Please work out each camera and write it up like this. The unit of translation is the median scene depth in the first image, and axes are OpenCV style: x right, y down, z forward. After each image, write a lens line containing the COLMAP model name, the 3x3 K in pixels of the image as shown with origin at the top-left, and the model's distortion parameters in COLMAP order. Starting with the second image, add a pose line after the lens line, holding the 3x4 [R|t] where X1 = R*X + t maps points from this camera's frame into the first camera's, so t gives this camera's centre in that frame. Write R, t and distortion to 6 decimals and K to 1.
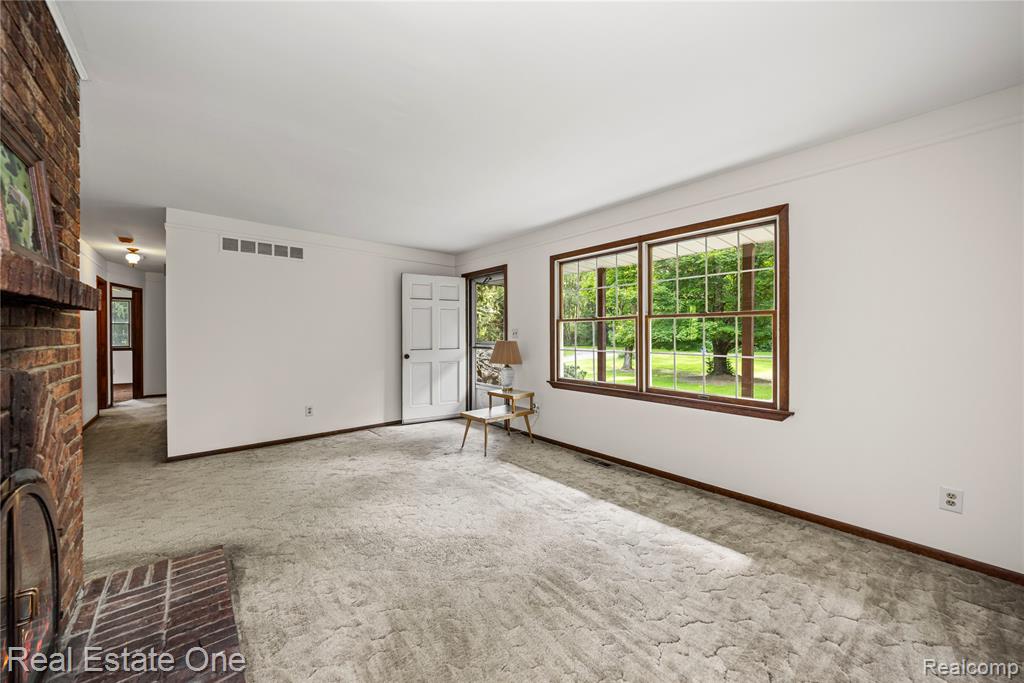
lens RADIAL K [[375.7, 0, 510.2], [0, 375.7, 336.6], [0, 0, 1]] dist [-0.002470, 0.000321]
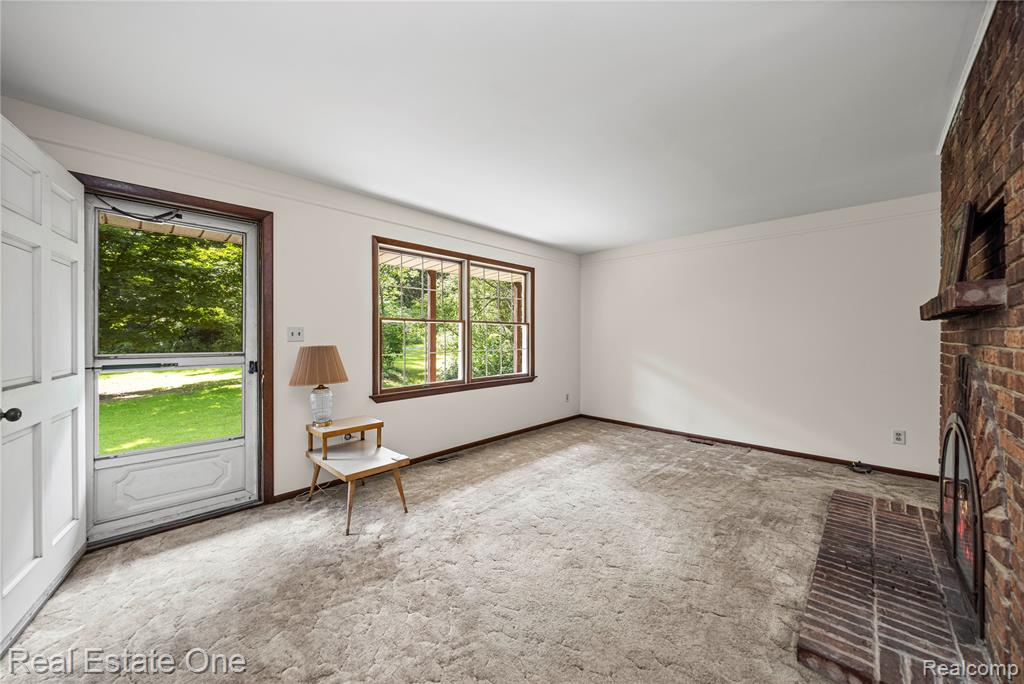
lens RADIAL K [[375.7, 0, 509.0], [0, 375.7, 338.5], [0, 0, 1]] dist [-0.002470, 0.000321]
pose [[-0.102483, -0.005916, 0.994717, -1.066455], [0.006390, 0.999958, 0.006605, -0.005545], [-0.994714, 0.007033, -0.102441, 1.220758]]
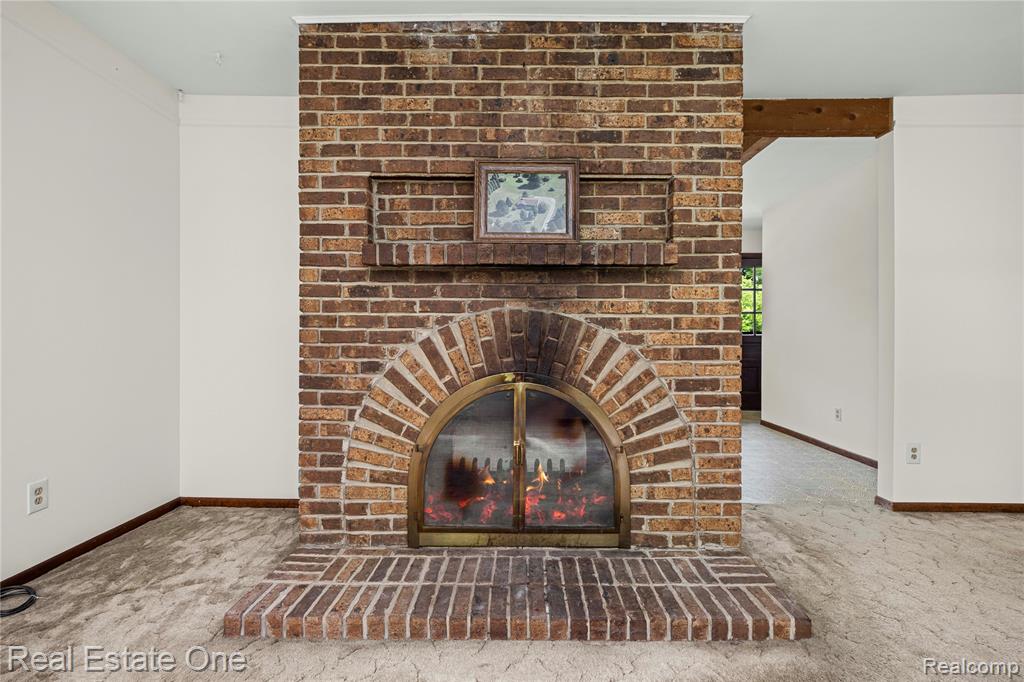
lens RADIAL K [[471.5, 0, 517.4], [0, 471.5, 337.1], [0, 0, 1]] dist [-0.003095, -0.000266]
pose [[-0.649069, 0.001228, -0.760728, 0.093963], [-0.007704, 0.999937, 0.008188, 0.072273], [0.760690, 0.011176, -0.649019, 0.867402]]
